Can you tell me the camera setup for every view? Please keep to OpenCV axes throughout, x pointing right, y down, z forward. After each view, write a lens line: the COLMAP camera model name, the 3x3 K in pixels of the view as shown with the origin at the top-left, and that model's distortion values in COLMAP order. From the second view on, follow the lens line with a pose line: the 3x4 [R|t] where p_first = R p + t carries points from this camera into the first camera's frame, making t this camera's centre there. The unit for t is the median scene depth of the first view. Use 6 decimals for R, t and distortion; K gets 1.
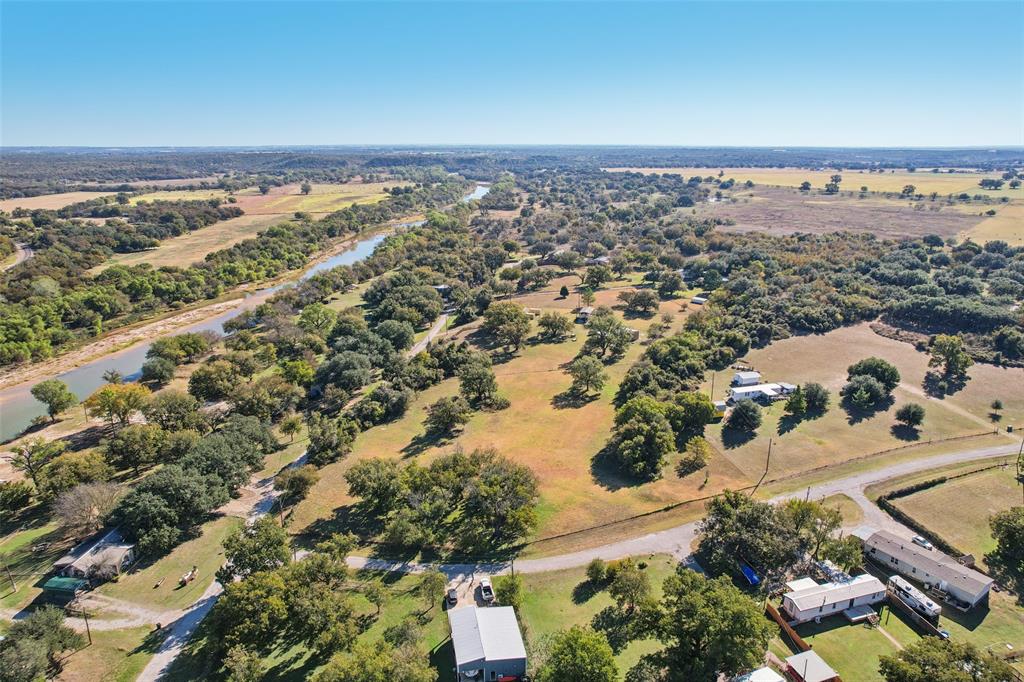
lens RADIAL K [[655.1, 0, 512.0], [0, 655.1, 341.0], [0, 0, 1]] dist [-0.073345, 0.064757]
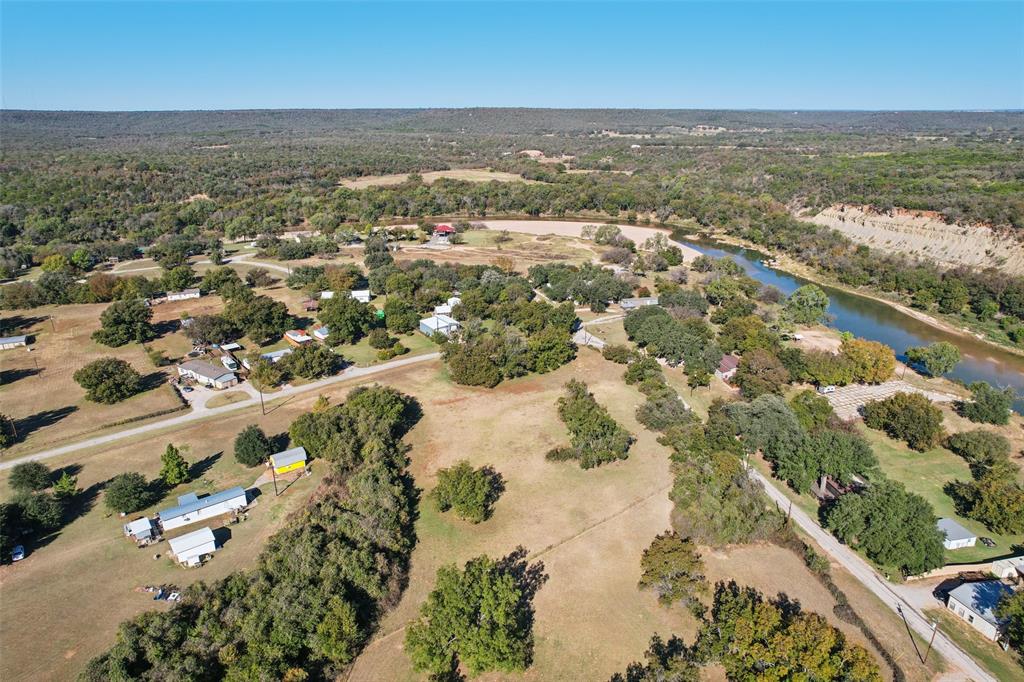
lens RADIAL K [[660.3, 0, 519.6], [0, 660.3, 341.4], [0, 0, 1]] dist [-0.071477, 0.062711]
pose [[-0.921583, 0.134782, -0.364032, 0.293511], [-0.106752, 0.813632, 0.571496, -0.458912], [0.373215, 0.565542, -0.735440, 1.482957]]
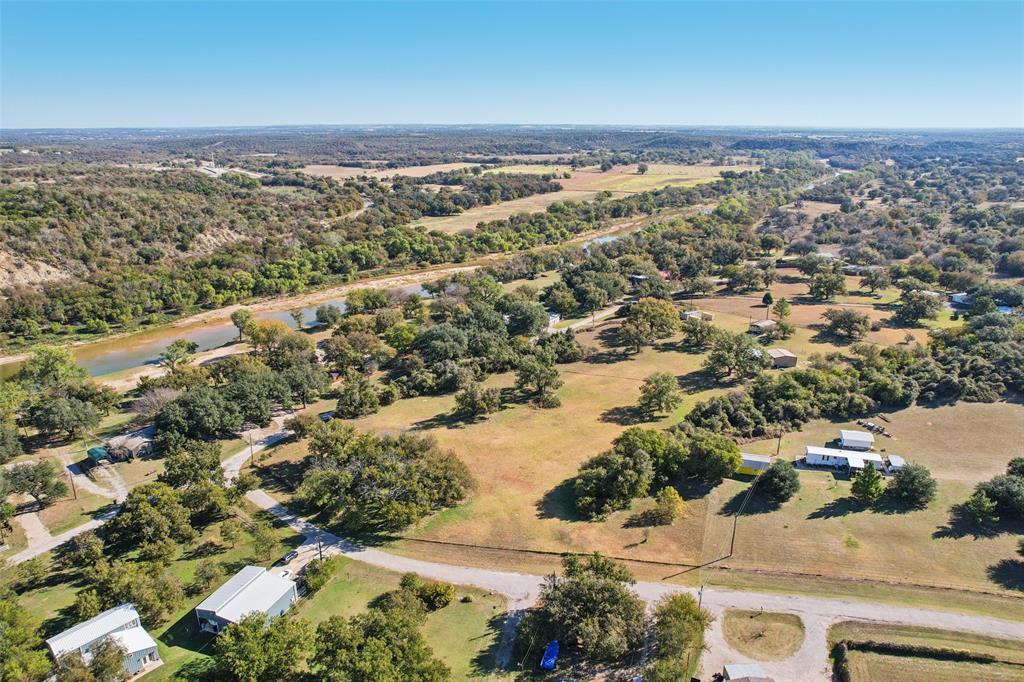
lens RADIAL K [[656.6, 0, 516.1], [0, 656.6, 345.0], [0, 0, 1]] dist [-0.069897, 0.062913]
pose [[0.849017, 0.169922, -0.500297, 0.400896], [-0.153537, 0.985360, 0.074113, -0.048476], [0.505566, 0.013891, 0.862676, 0.154825]]
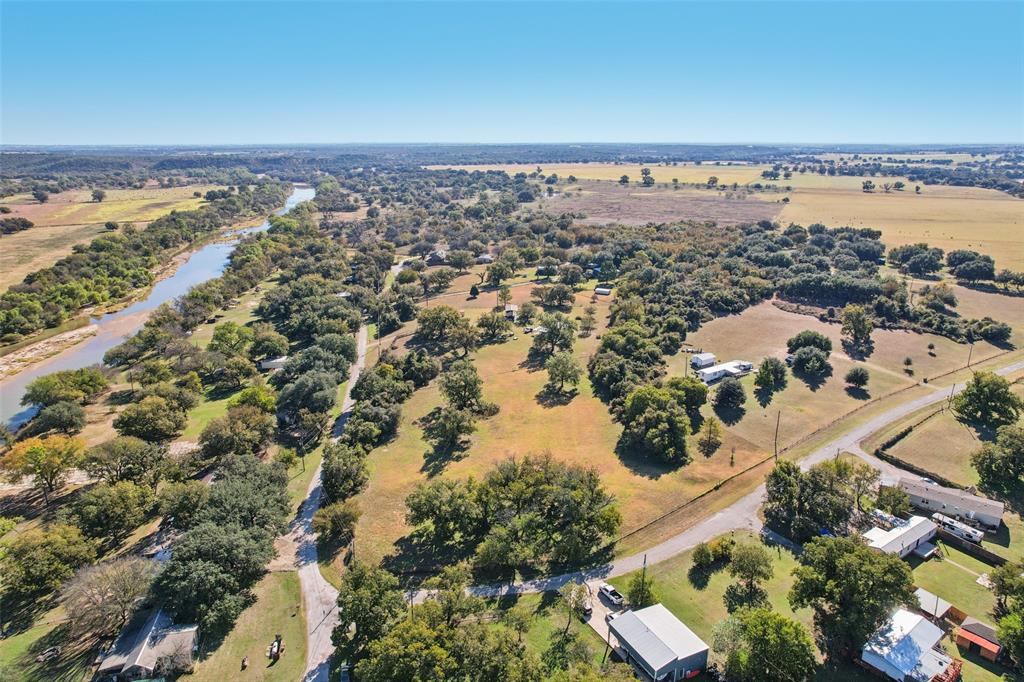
lens RADIAL K [[661.2, 0, 513.5], [0, 661.2, 339.6], [0, 0, 1]] dist [-0.073026, 0.065784]
pose [[0.956311, -0.085022, 0.279715, -0.249326], [0.085434, 0.996286, 0.010743, -0.014649], [-0.279589, 0.013624, 0.960023, 0.047984]]
